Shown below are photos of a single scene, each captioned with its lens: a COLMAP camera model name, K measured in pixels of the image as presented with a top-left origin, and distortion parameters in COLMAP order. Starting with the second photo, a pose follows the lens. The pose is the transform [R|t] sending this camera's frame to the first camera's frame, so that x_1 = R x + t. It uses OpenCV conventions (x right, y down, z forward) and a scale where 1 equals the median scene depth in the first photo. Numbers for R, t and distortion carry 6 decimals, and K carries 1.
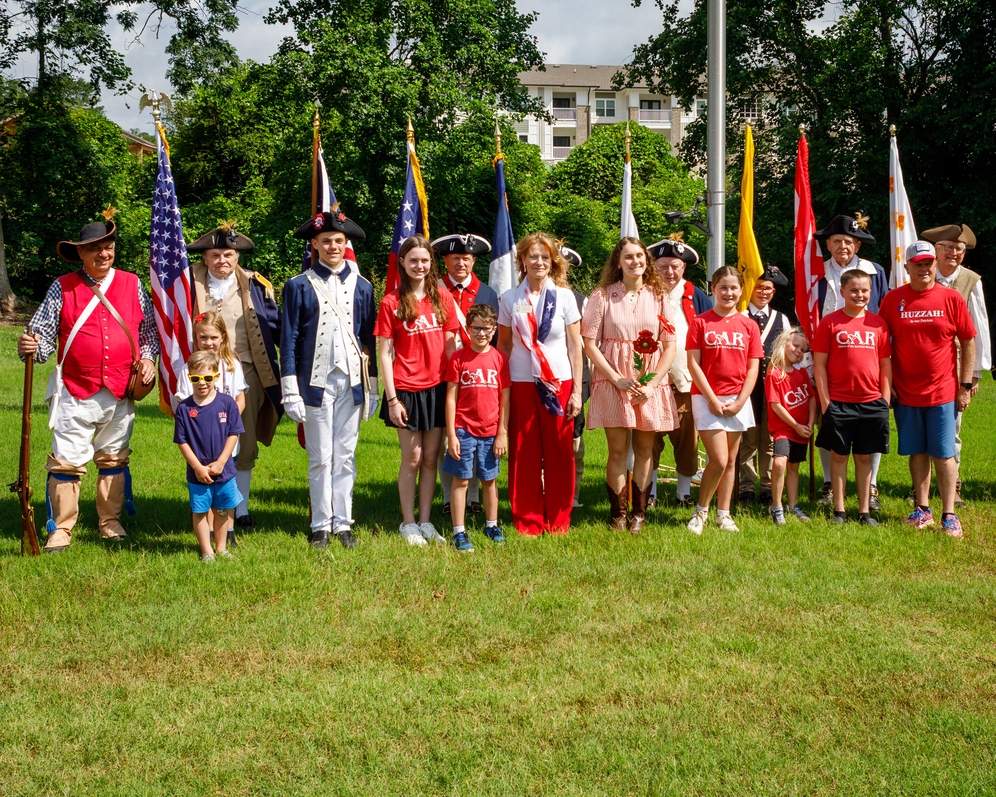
lens RADIAL K [[1230.4, 0, 623.4], [0, 1230.4, 319.7], [0, 0, 1]] dist [-0.029028, 0.047328]
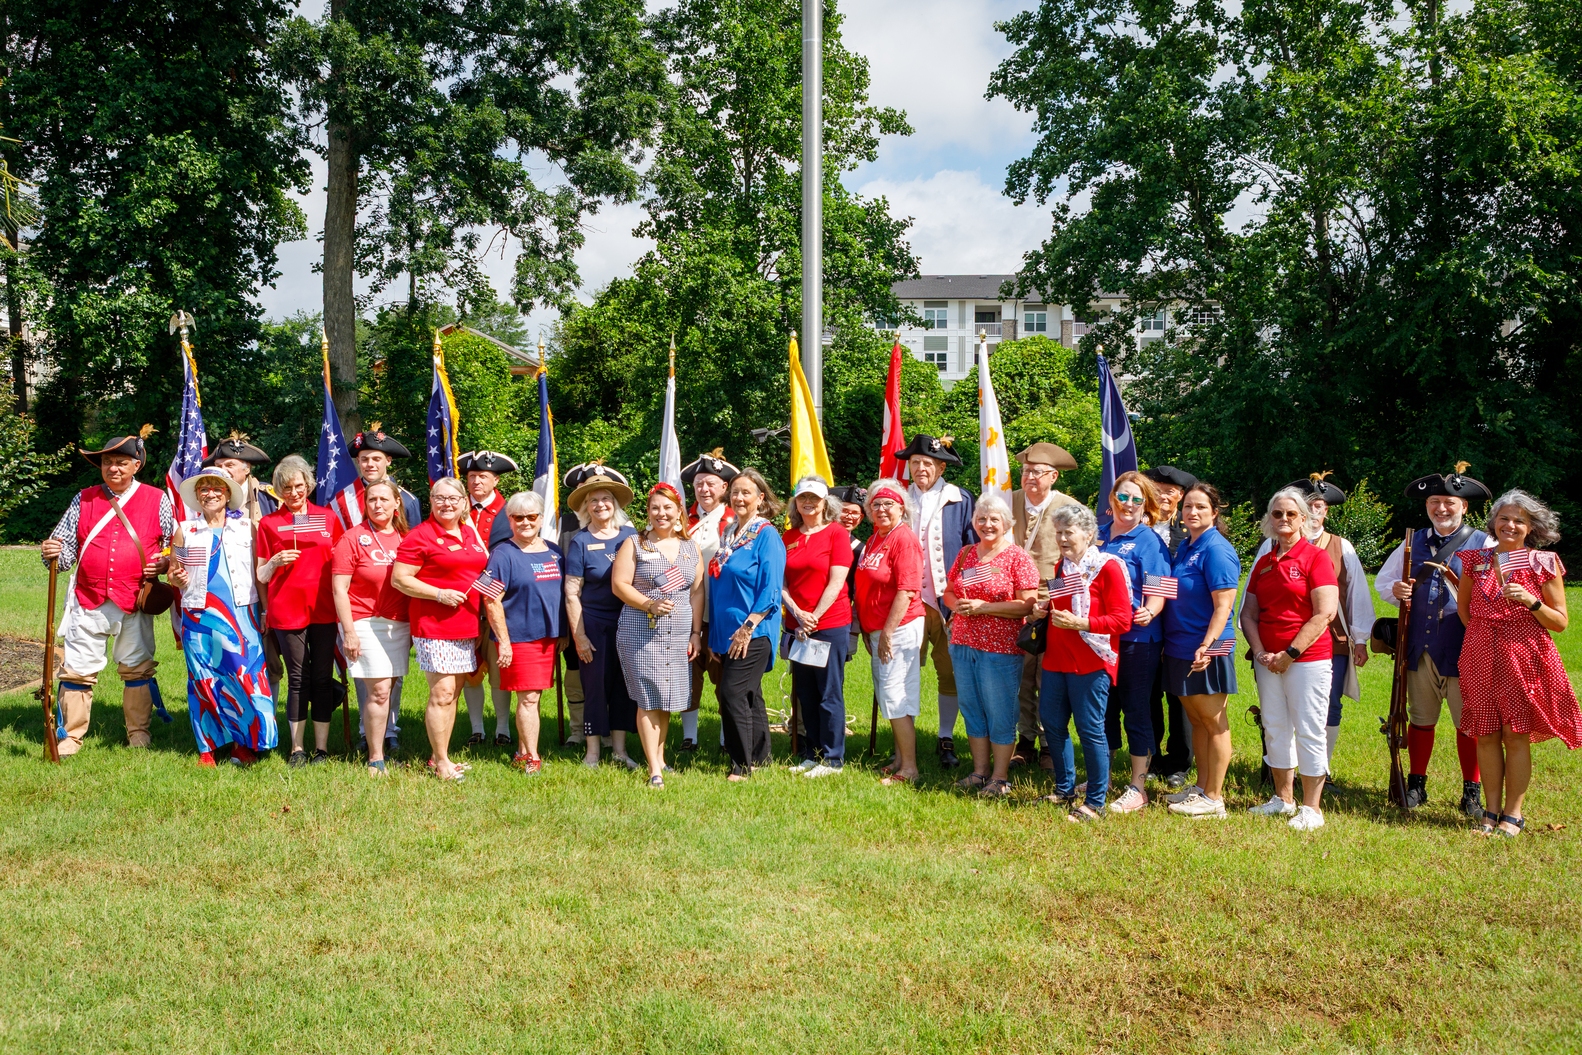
lens RADIAL K [[1332.8, 0, 791.0], [0, 1332.8, 527.5], [0, 0, 1]] dist [-0.002129, -0.001243]
pose [[0.965968, 0.019504, -0.257926, 0.101327], [-0.024939, 0.999530, -0.017818, 0.000443], [0.257457, 0.023644, 0.966000, 0.020375]]
